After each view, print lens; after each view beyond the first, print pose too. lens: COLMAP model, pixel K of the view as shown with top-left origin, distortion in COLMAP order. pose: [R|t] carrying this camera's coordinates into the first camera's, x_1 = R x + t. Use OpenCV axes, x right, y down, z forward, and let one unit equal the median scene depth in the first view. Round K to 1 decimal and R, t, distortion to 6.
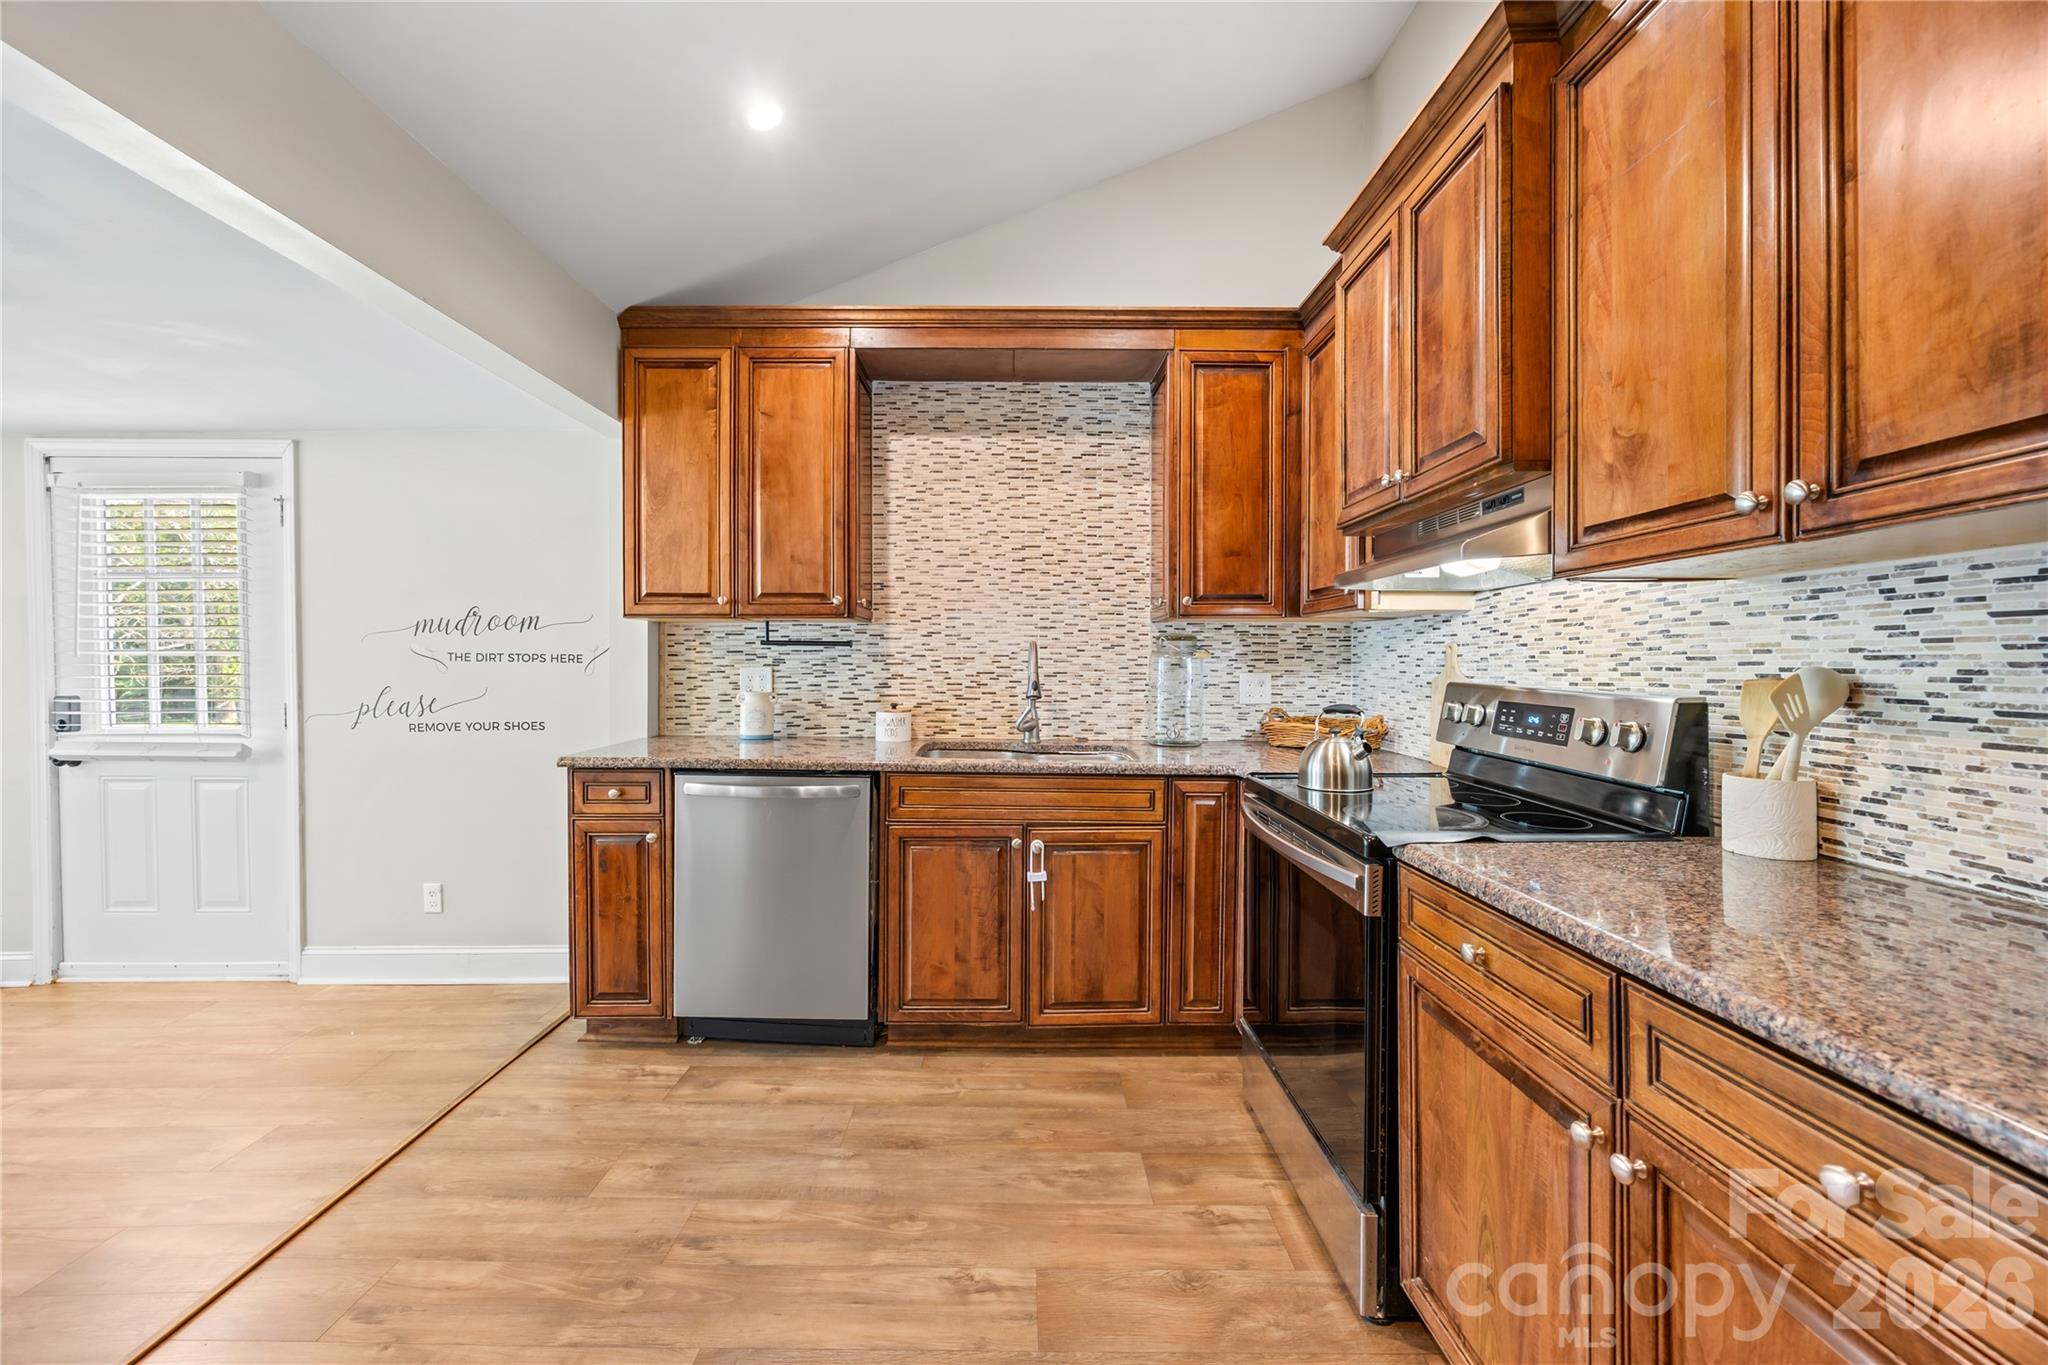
lens RADIAL K [[776.8, 0, 1027.2], [0, 776.8, 655.0], [0, 0, 1]] dist [-0.003000, 0.000030]
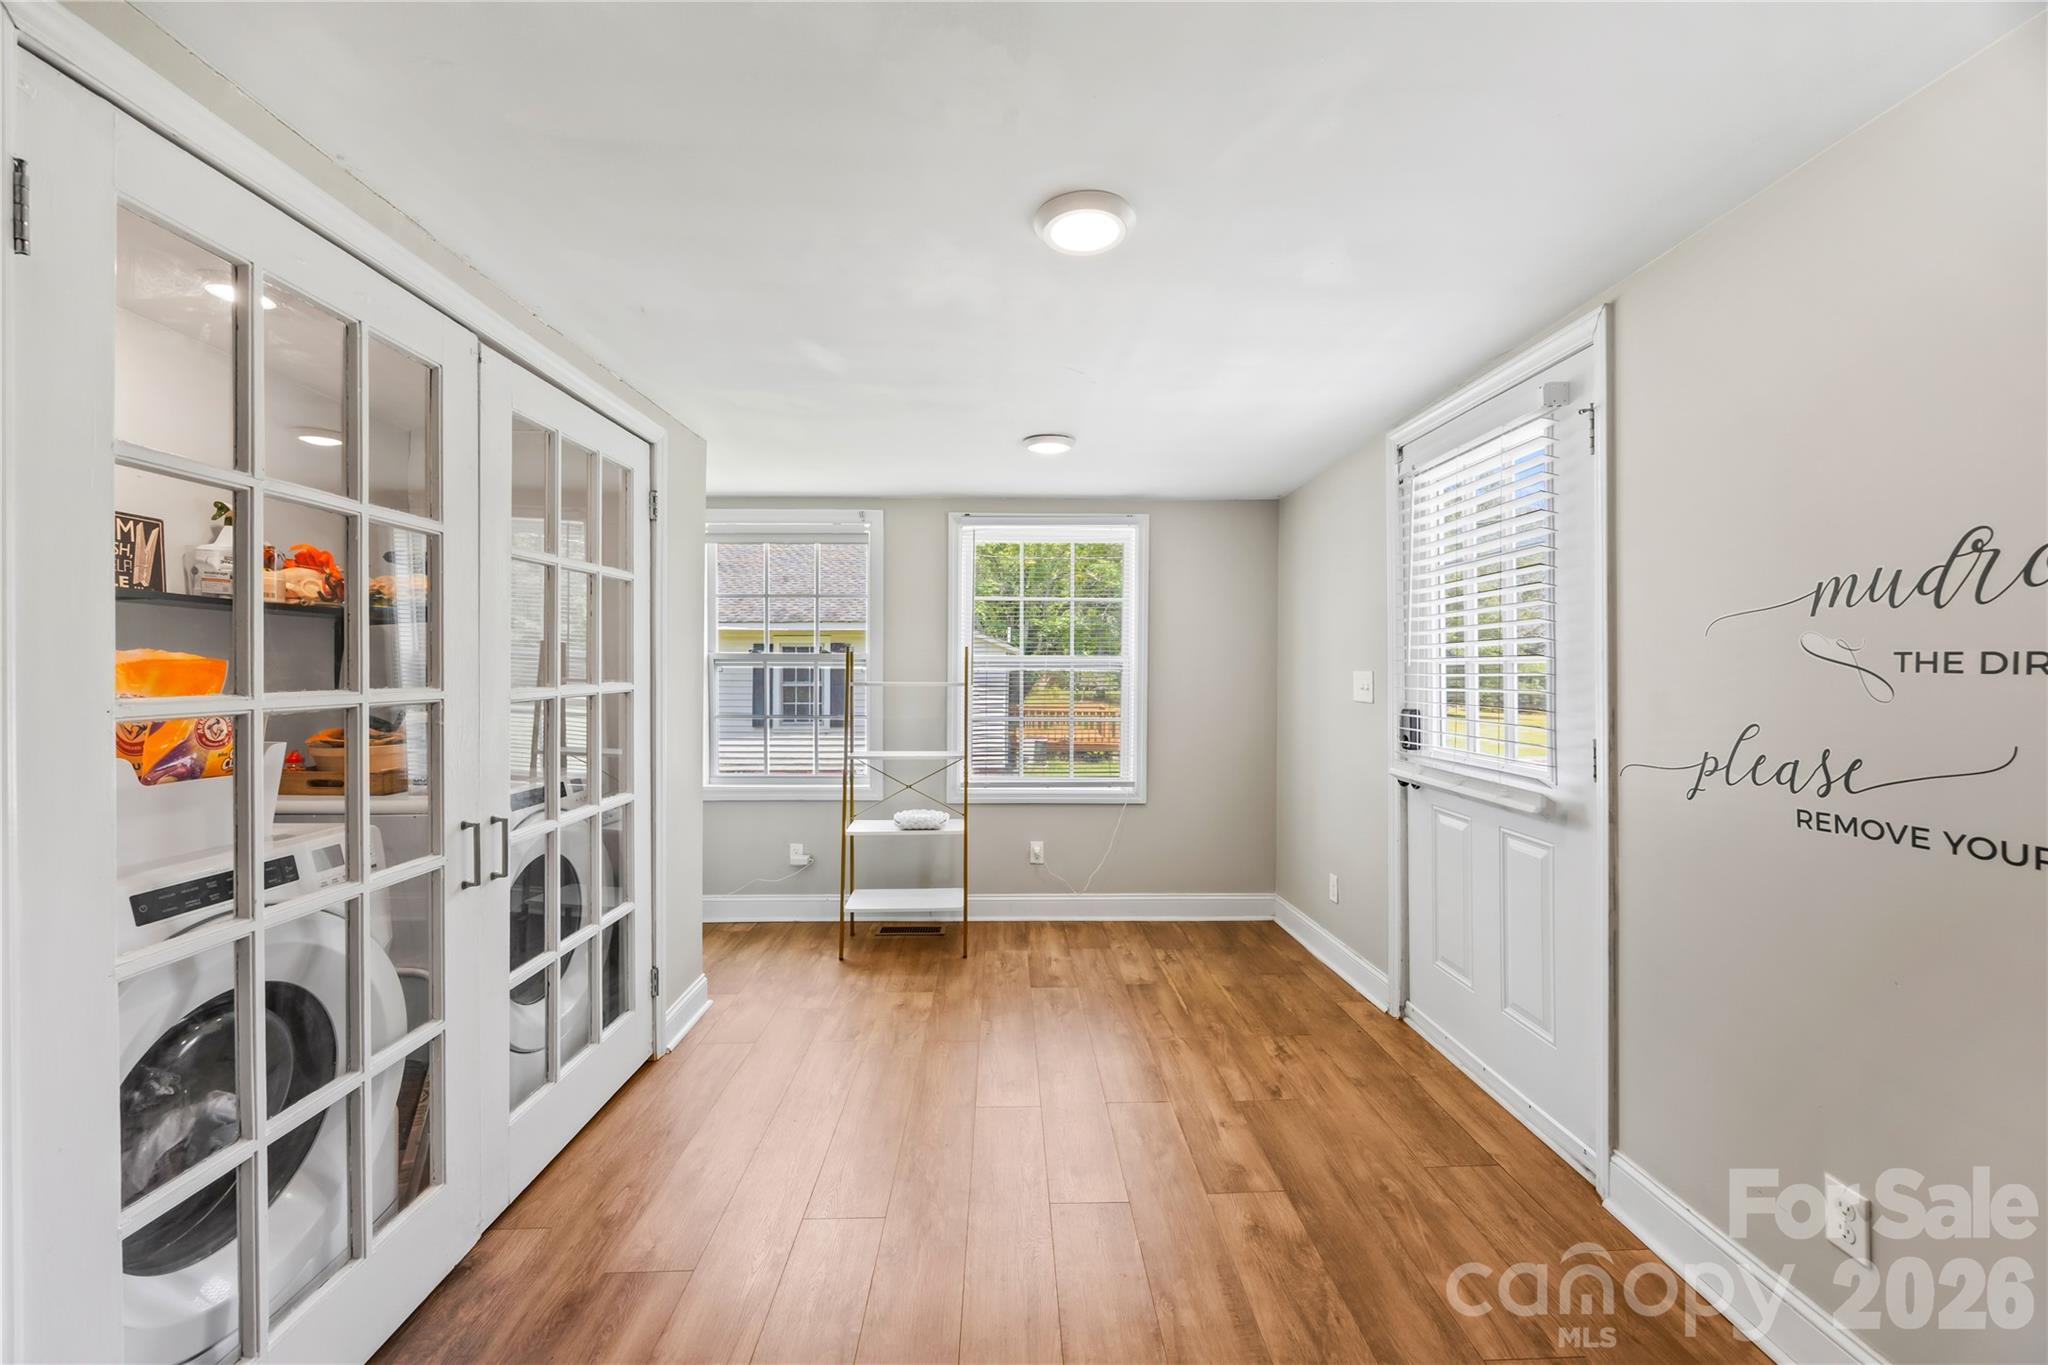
lens RADIAL K [[776.8, 0, 1032.3], [0, 776.8, 680.9], [0, 0, 1]] dist [-0.003000, 0.000030]
pose [[0.026319, 0.015050, -0.999540, -0.394470], [0.004639, 0.999874, 0.015177, 0.004377], [0.999643, -0.005037, 0.026246, 0.600750]]
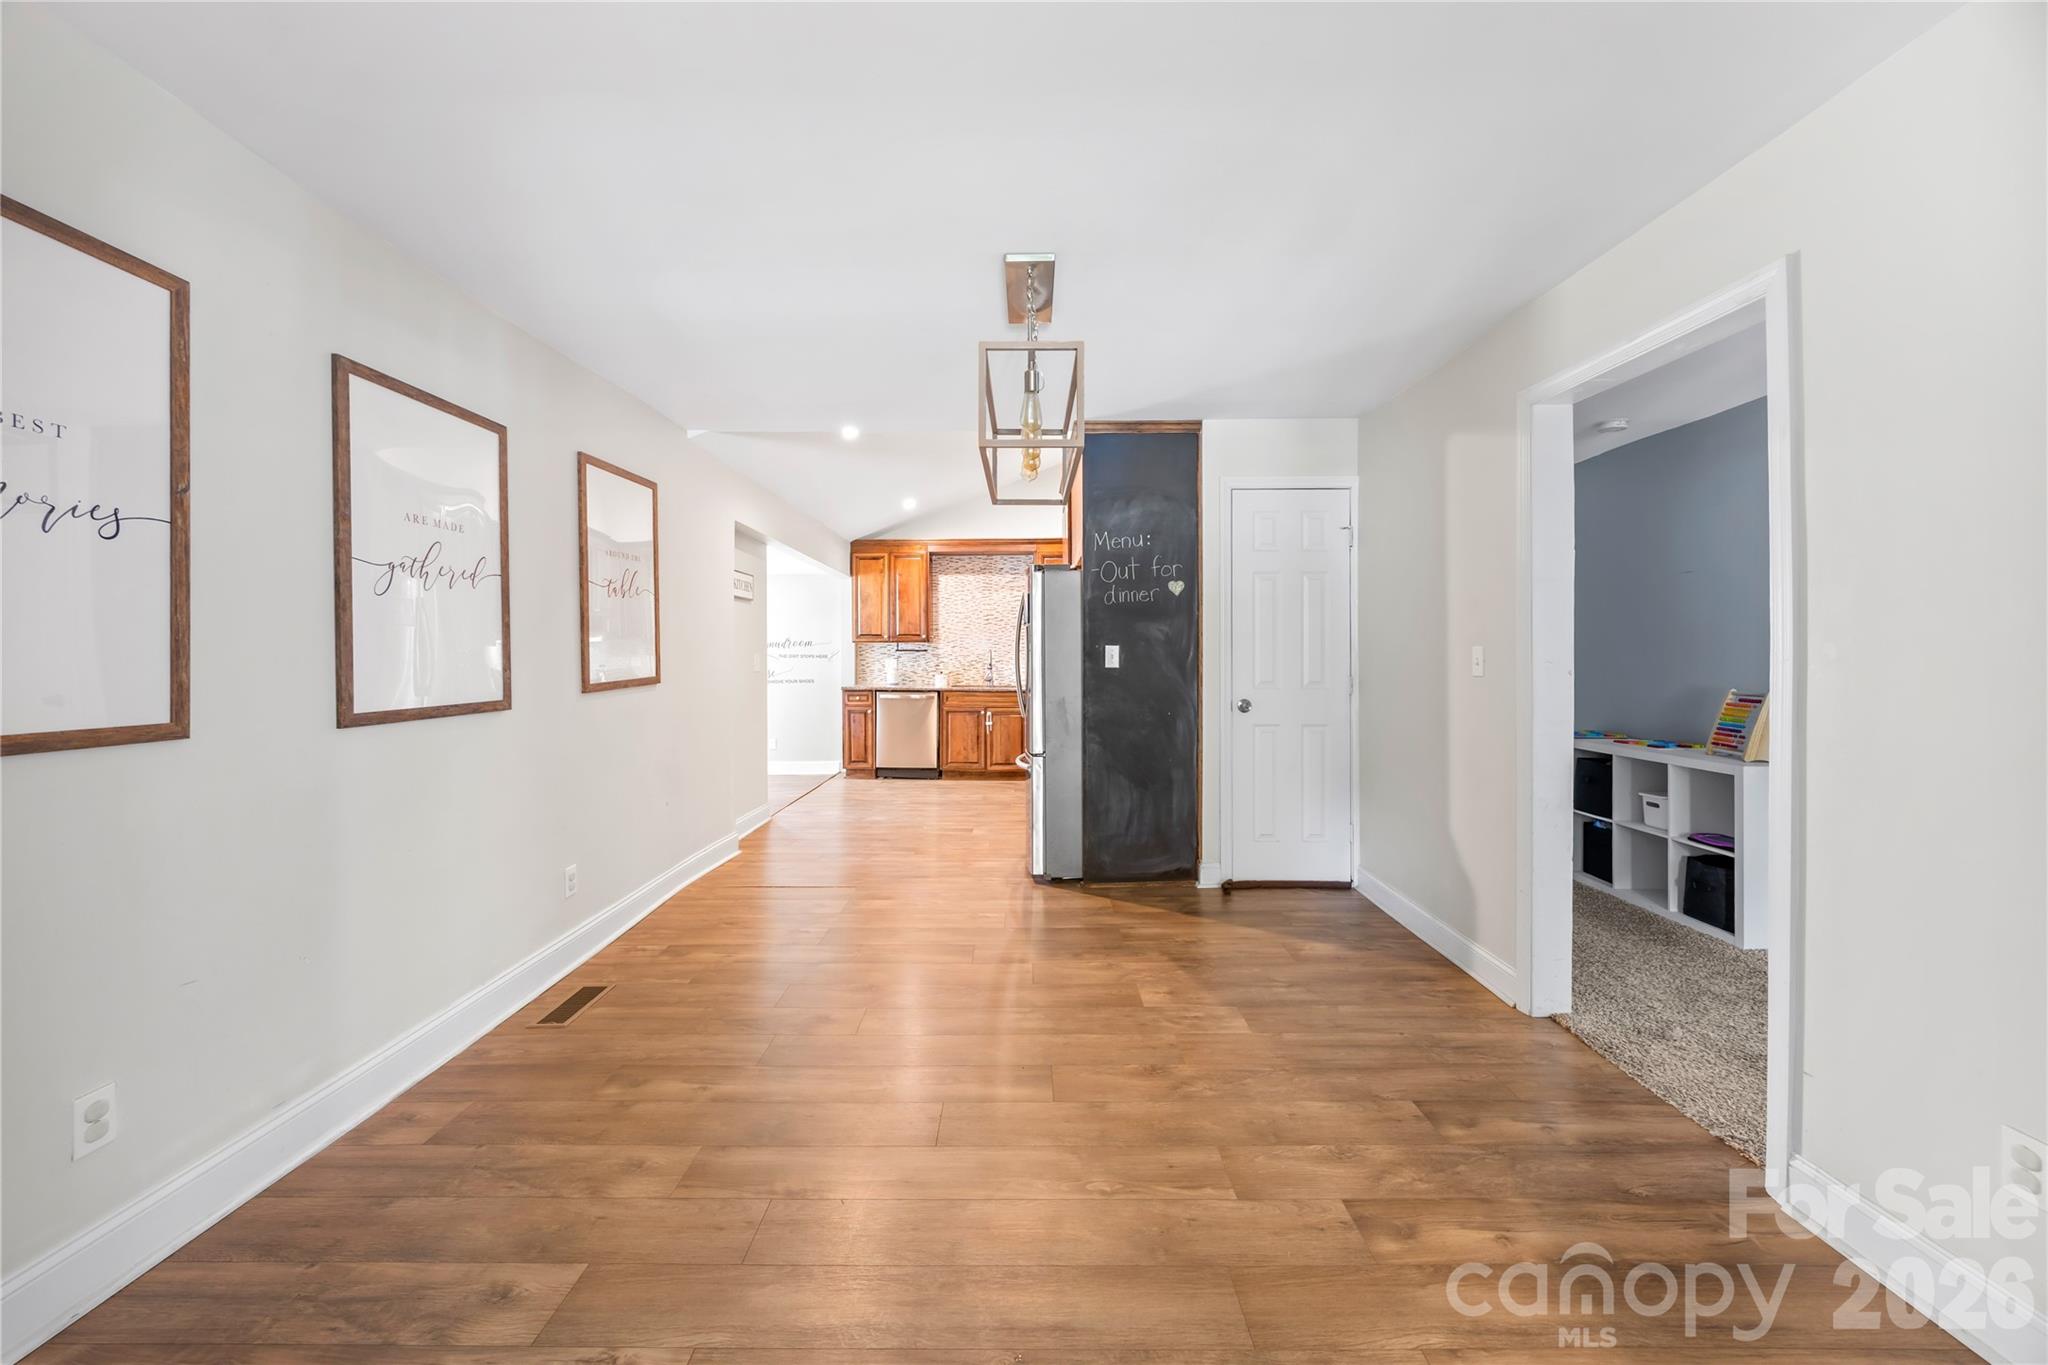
lens RADIAL K [[776.8, 0, 1034.0], [0, 776.8, 657.2], [0, 0, 1]] dist [-0.003000, 0.000030]
pose [[0.999992, -0.003507, 0.001866, 0.171658], [0.003492, 0.999961, 0.008060, -0.012314], [-0.001894, -0.008053, 0.999966, -1.956777]]
